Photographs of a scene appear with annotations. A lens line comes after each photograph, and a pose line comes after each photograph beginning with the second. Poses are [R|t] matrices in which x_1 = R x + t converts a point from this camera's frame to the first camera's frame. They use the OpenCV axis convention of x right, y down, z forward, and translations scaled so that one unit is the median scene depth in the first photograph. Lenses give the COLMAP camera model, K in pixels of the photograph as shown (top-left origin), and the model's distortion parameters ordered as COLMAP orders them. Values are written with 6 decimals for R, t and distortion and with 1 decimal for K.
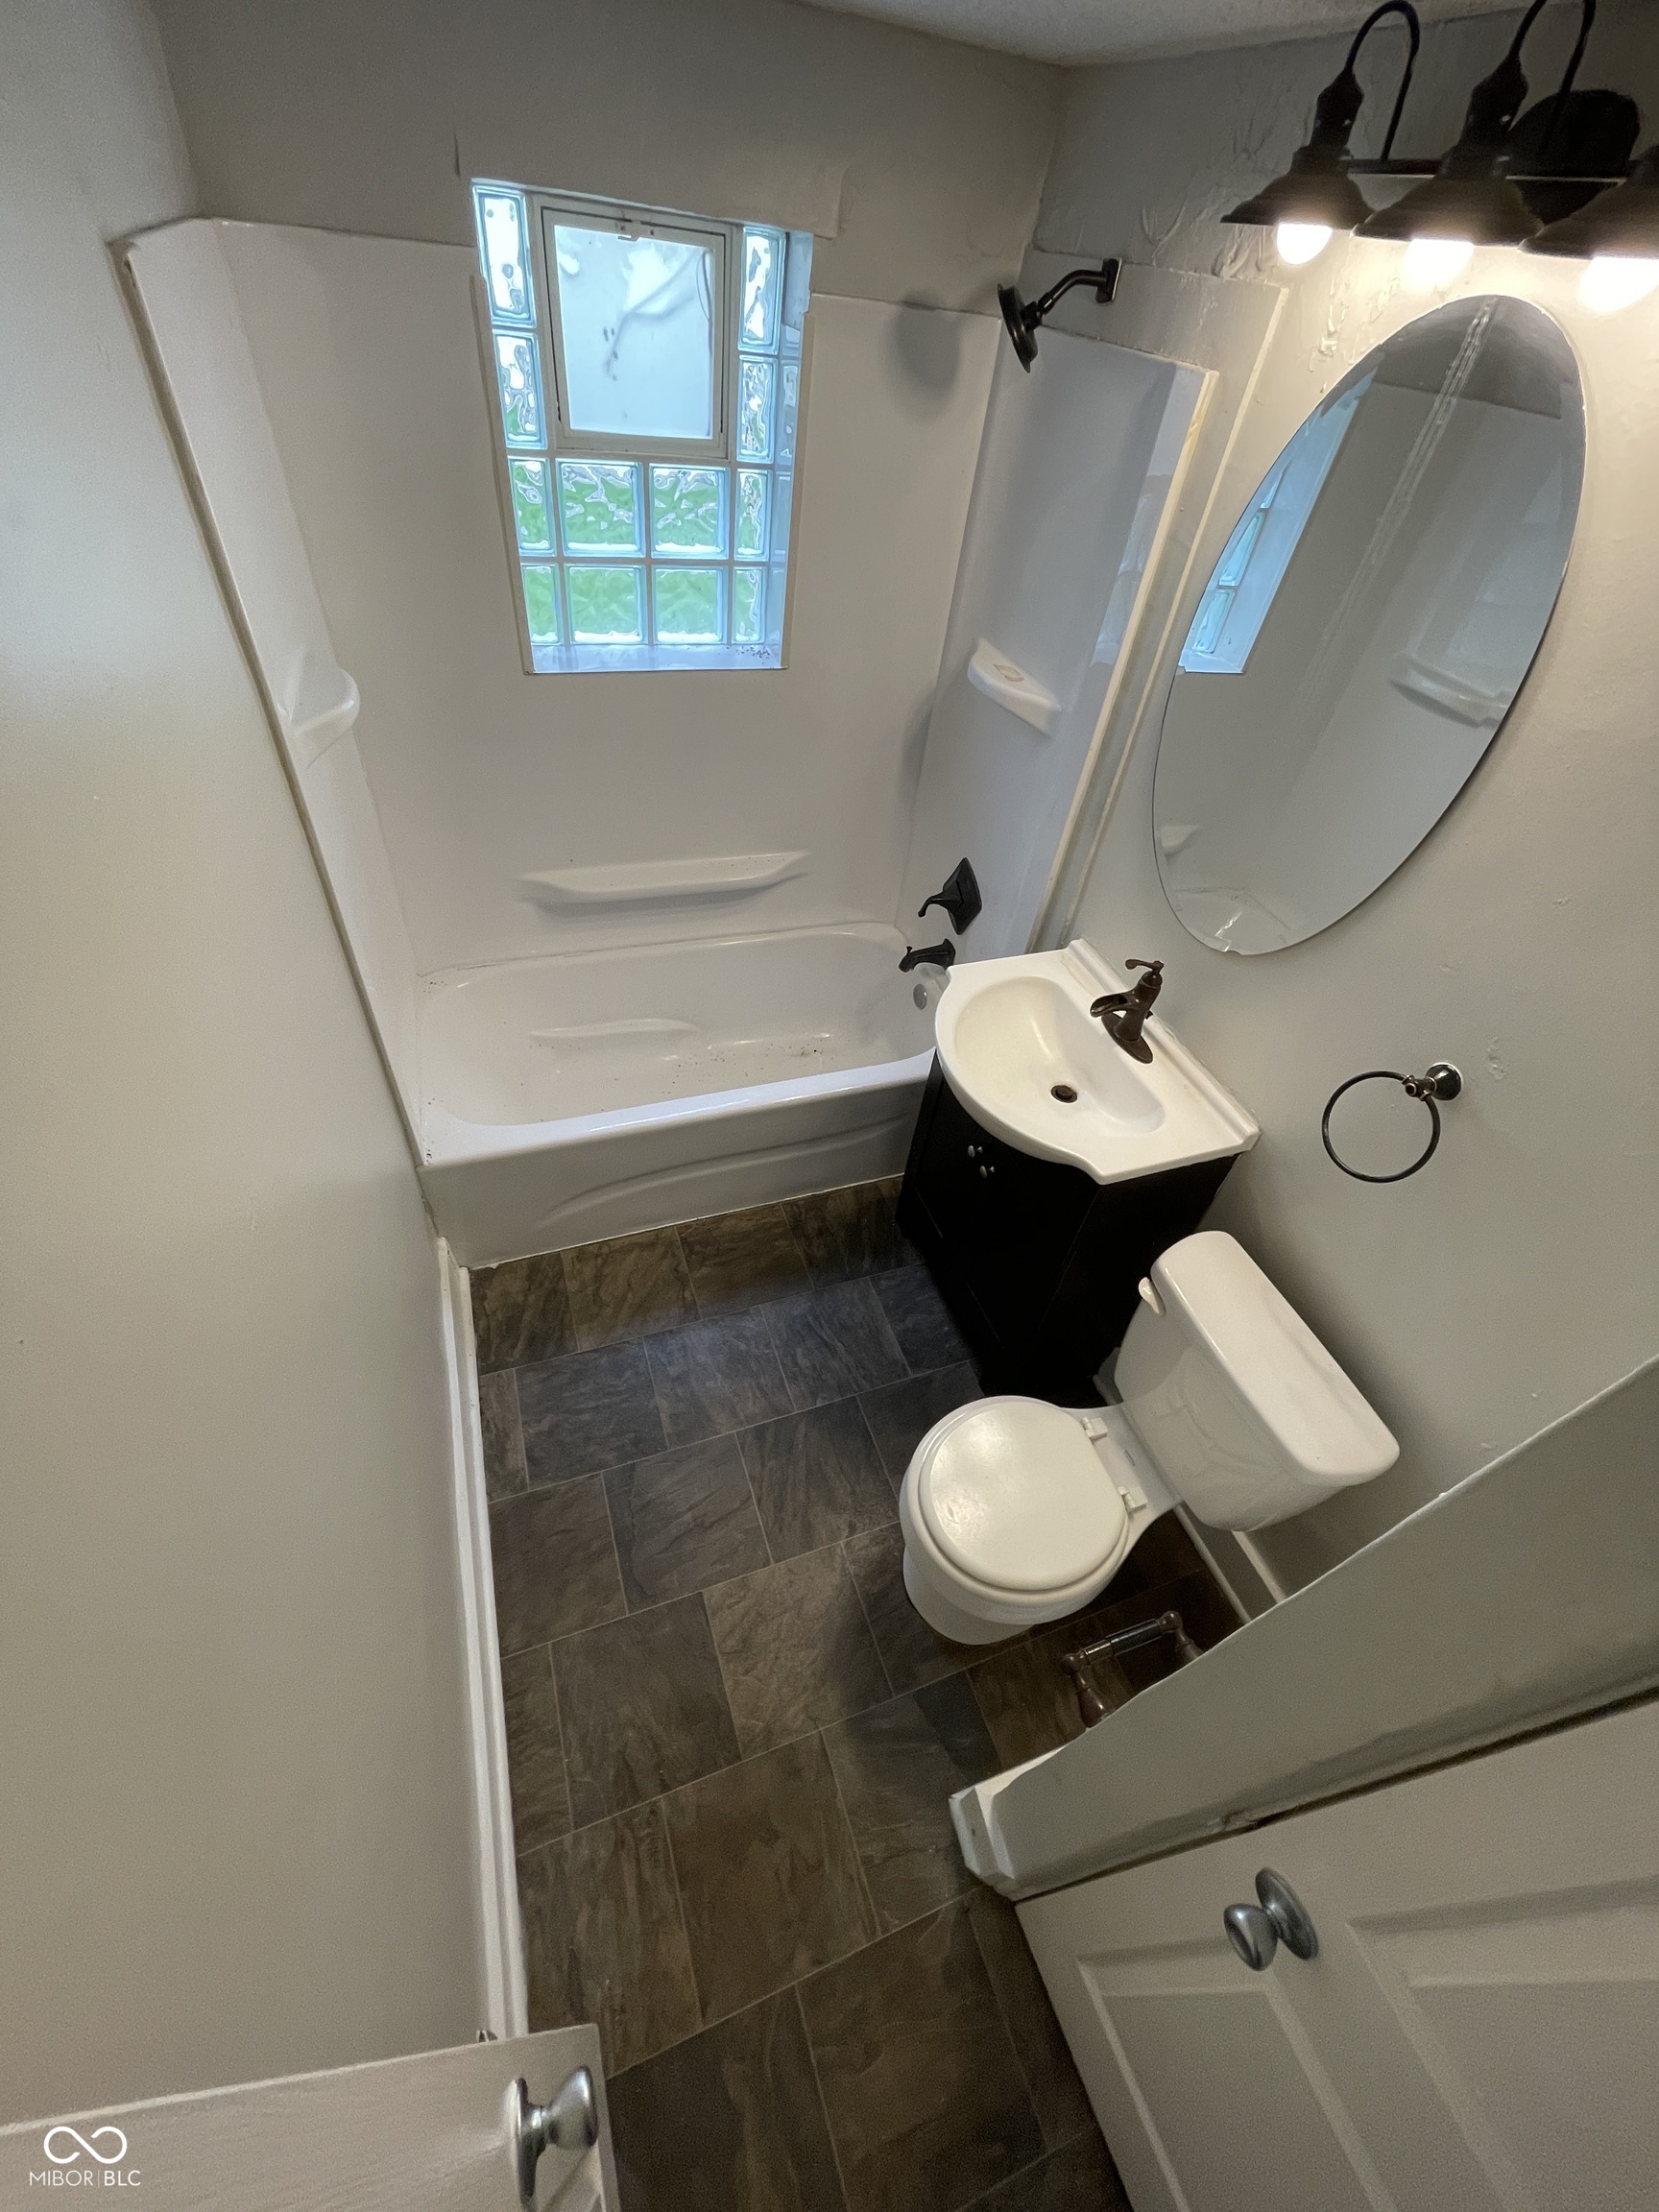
lens RADIAL K [[891.1, 0, 837.9], [0, 891.1, 1103.3], [0, 0, 1]] dist [-0.001465, -0.000086]
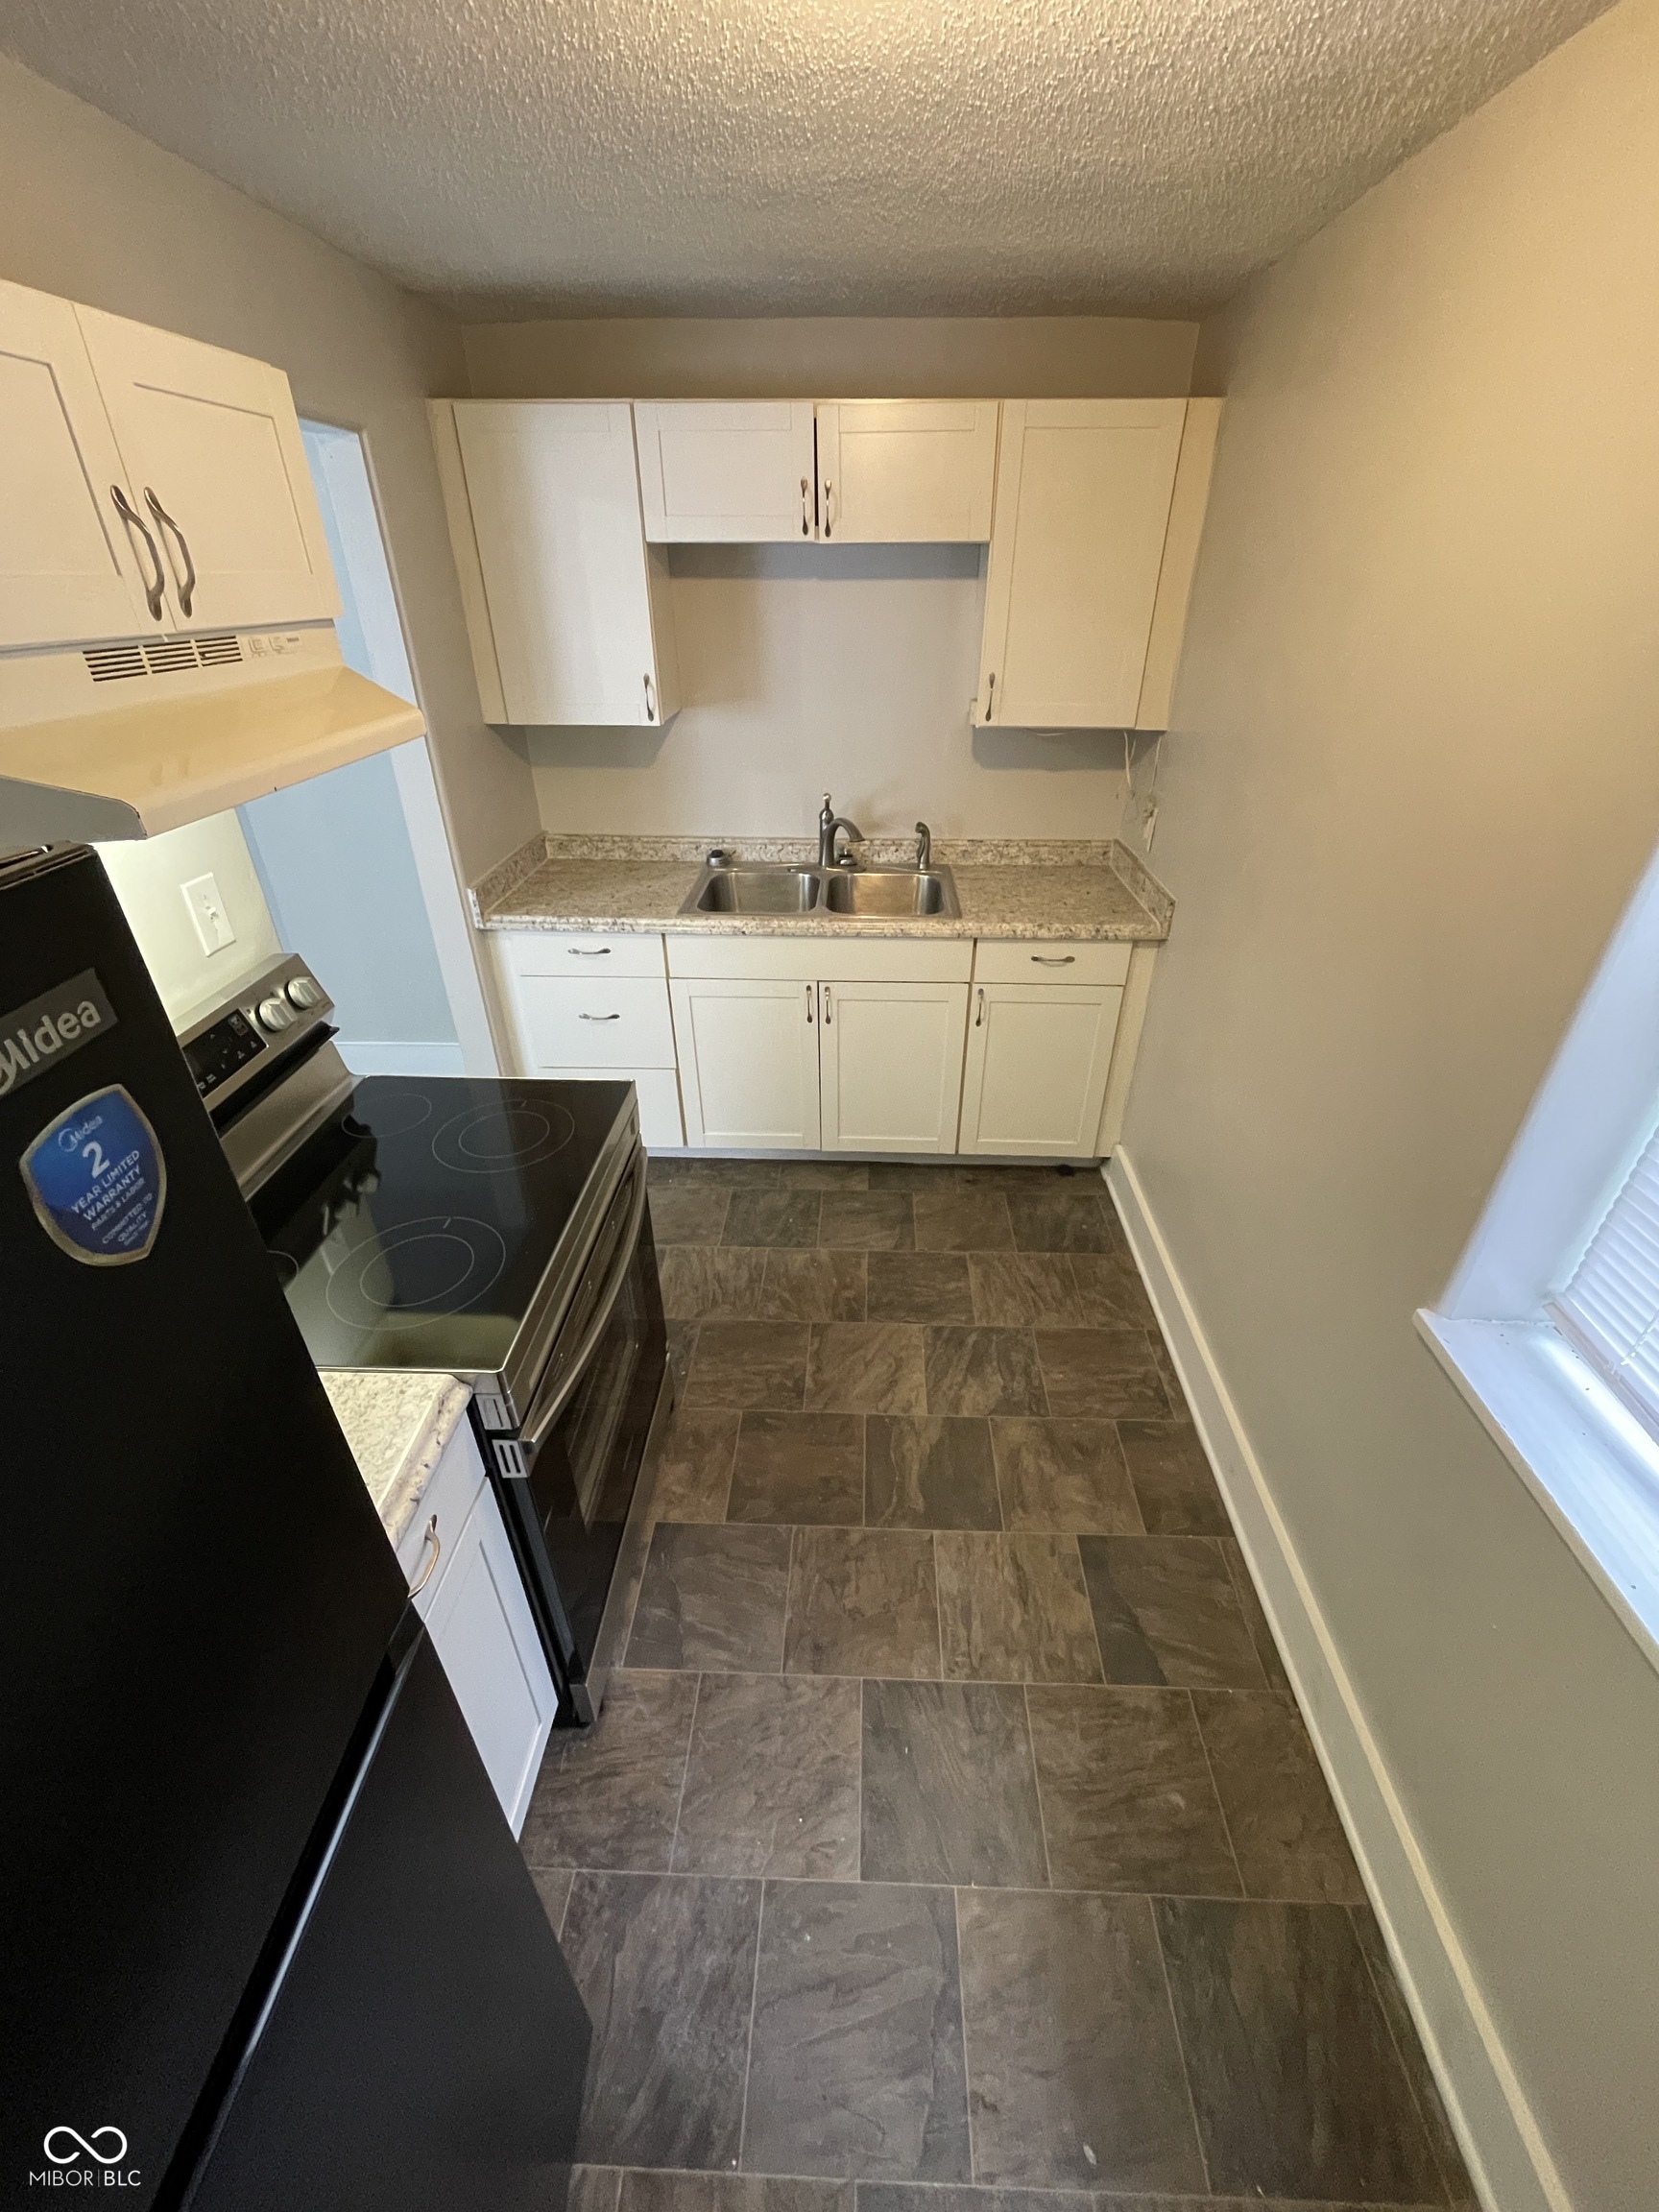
lens RADIAL K [[891.1, 0, 837.9], [0, 891.1, 1103.3], [0, 0, 1]] dist [-0.001465, -0.000086]
pose [[-0.919449, -0.291387, 0.264021, -0.163151], [0.190807, 0.256466, 0.947532, -0.420773], [-0.343811, 0.921585, -0.180209, 0.598936]]
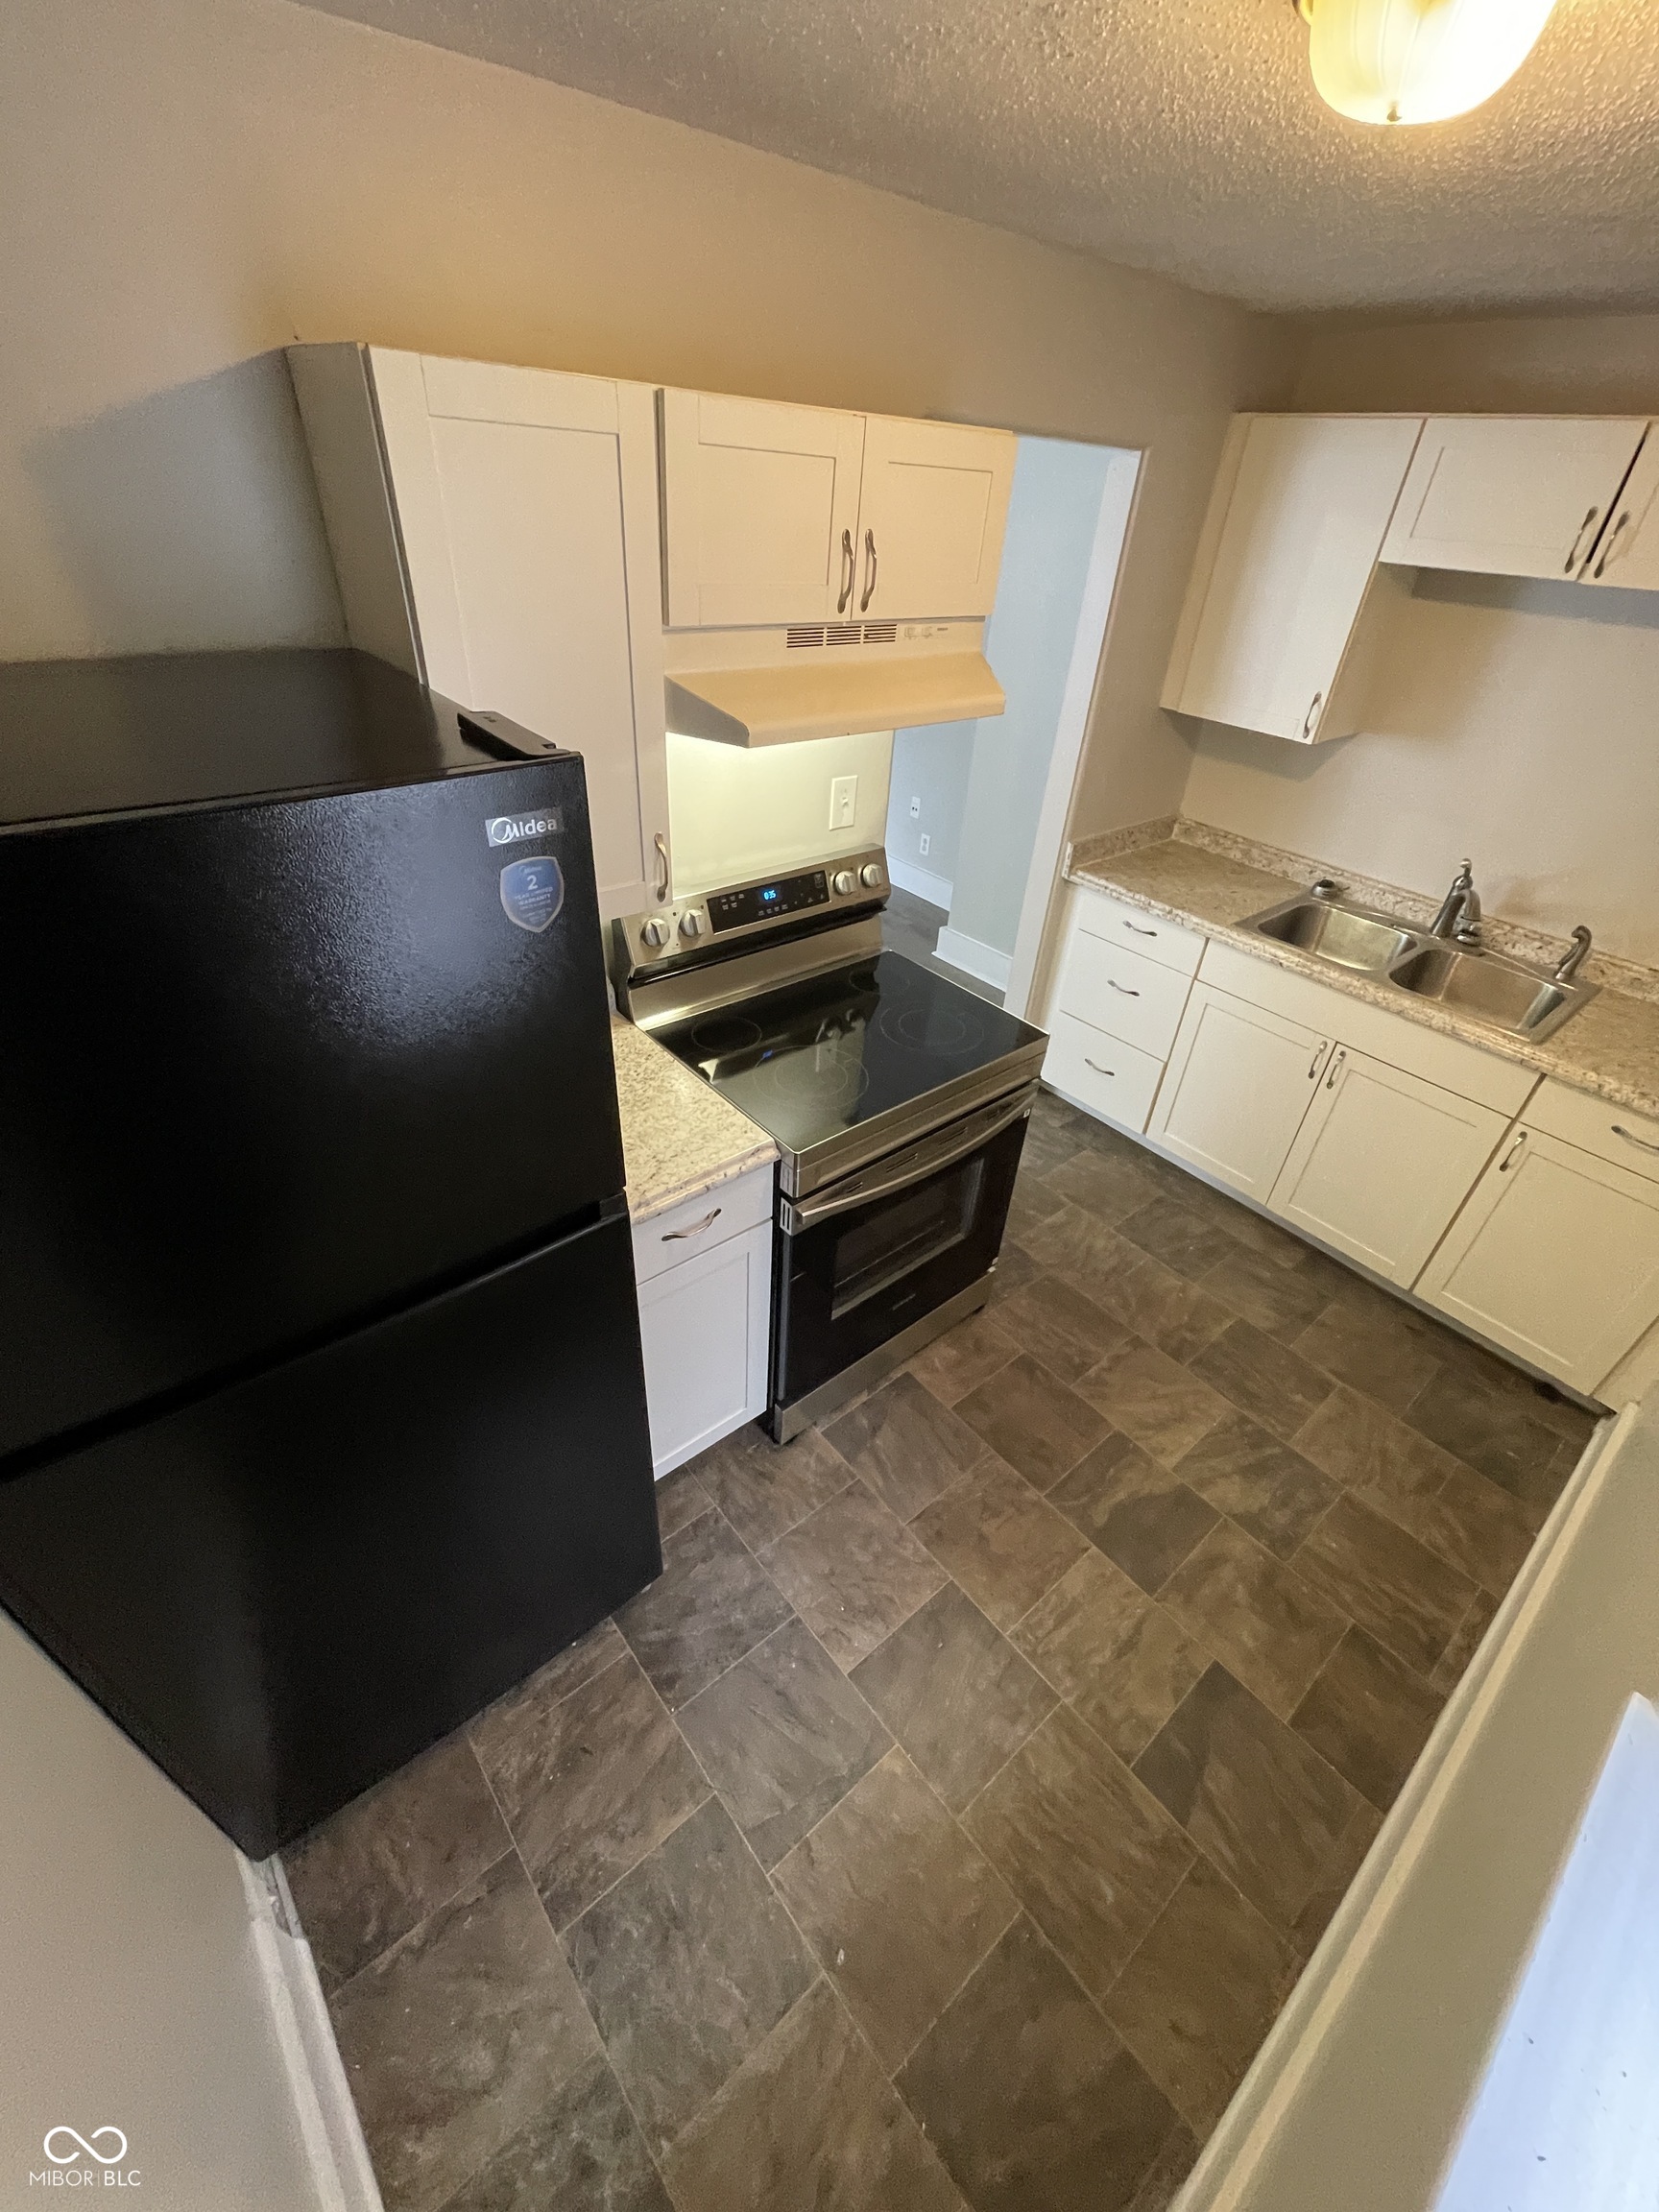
lens RADIAL K [[891.1, 0, 837.9], [0, 891.1, 1103.3], [0, 0, 1]] dist [-0.001465, -0.000086]
pose [[-0.333273, -0.644965, 0.687714, -0.475602], [0.586024, 0.429695, 0.686977, -0.445452], [-0.738583, 0.631968, 0.234759, 0.446278]]
